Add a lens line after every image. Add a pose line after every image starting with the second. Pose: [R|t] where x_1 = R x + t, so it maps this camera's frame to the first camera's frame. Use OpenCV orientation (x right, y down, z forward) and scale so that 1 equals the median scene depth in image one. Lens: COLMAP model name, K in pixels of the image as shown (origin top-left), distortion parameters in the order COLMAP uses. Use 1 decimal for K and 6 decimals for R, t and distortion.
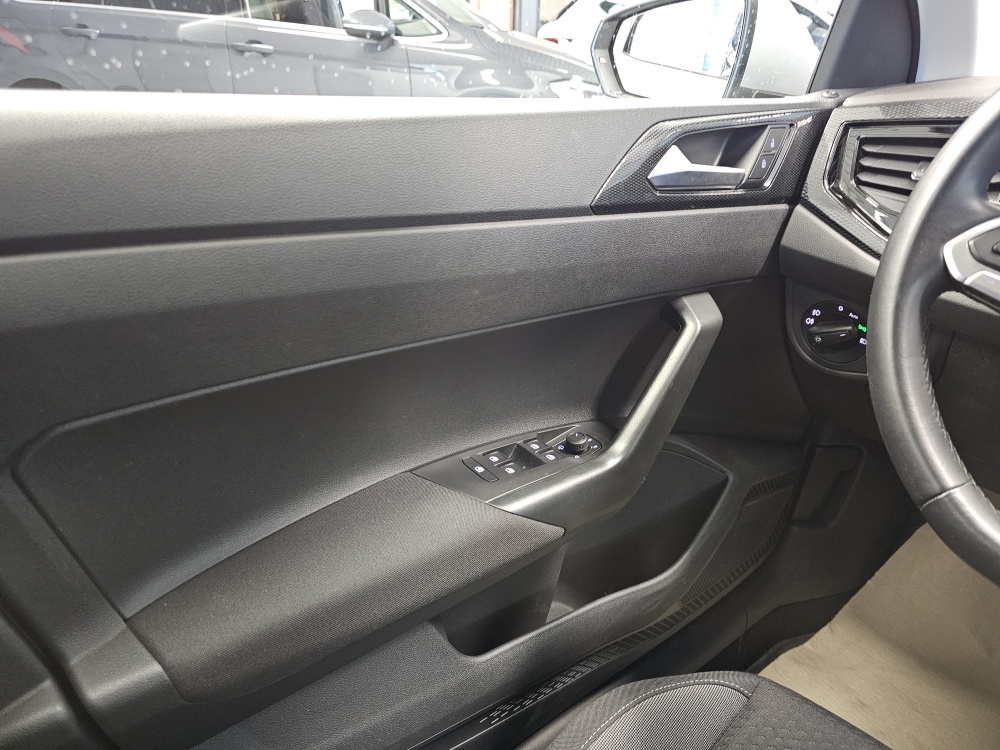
lens RADIAL K [[678.3, 0, 507.7], [0, 678.3, 378.1], [0, 0, 1]] dist [0.065700, -0.065036]
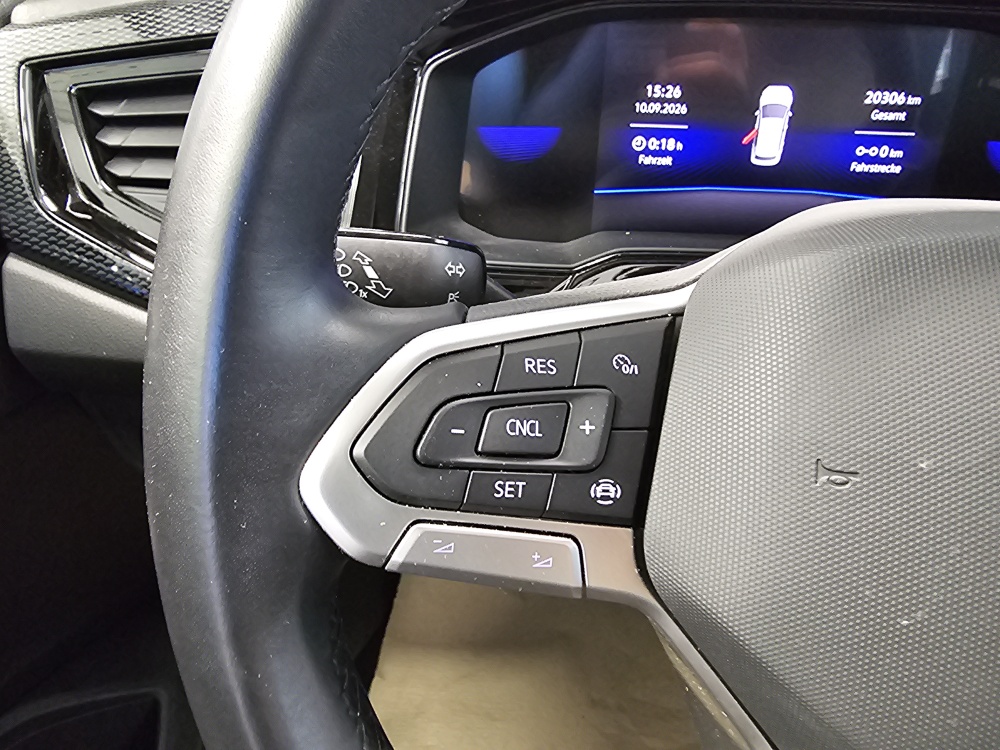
lens RADIAL K [[693.1, 0, 499.0], [0, 693.1, 369.8], [0, 0, 1]] dist [-0.004695, 0.009705]
pose [[0.679144, -0.407213, 0.610689, 0.330761], [0.328978, 0.912620, 0.242689, -0.186238], [-0.656153, 0.036083, 0.753765, 0.435283]]
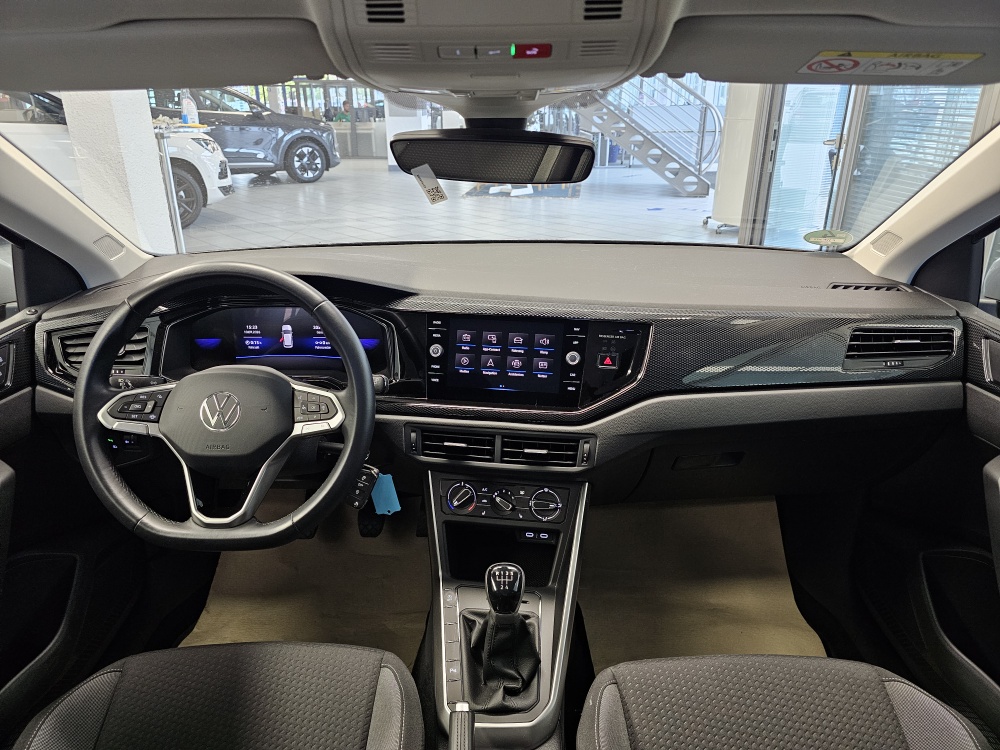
lens RADIAL K [[678.3, 0, 500.2], [0, 678.3, 368.8], [0, 0, 1]] dist [0.065700, -0.065036]
pose [[0.623773, -0.317471, 0.714227, -0.042173], [0.362883, 0.926968, 0.095108, -0.047958], [-0.692260, 0.199855, 0.693422, -0.879935]]
